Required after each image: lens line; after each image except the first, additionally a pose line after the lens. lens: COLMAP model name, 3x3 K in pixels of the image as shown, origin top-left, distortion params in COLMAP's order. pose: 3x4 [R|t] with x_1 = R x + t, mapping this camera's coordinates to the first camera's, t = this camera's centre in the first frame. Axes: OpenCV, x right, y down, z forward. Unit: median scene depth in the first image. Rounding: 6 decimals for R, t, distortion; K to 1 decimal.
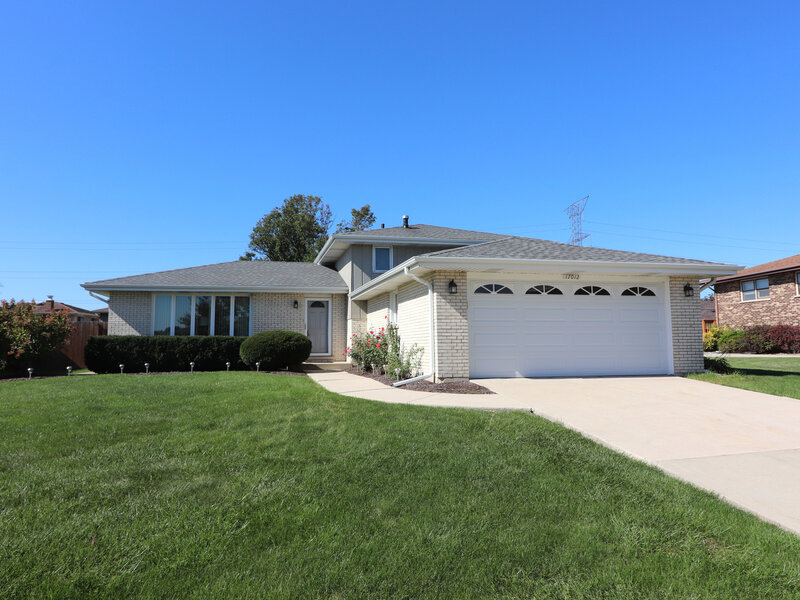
lens RADIAL K [[560.3, 0, 388.6], [0, 560.3, 299.0], [0, 0, 1]] dist [-0.003283, -0.002119]
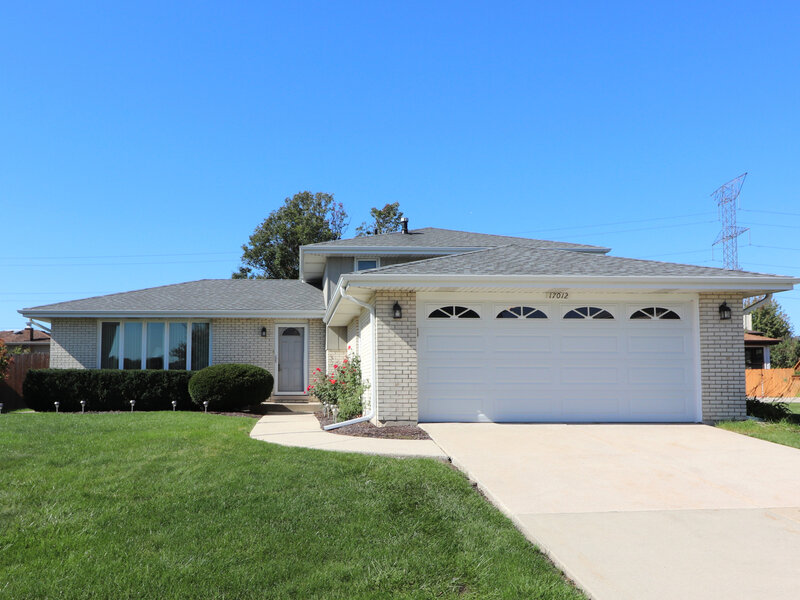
lens RADIAL K [[737.8, 0, 322.4], [0, 737.8, 344.7], [0, 0, 1]] dist [-0.005289, -0.001235]
pose [[0.983645, -0.002278, -0.180104, 0.133143], [0.007453, 0.999578, 0.028062, -0.001645], [0.179964, -0.028946, 0.983247, -0.054876]]
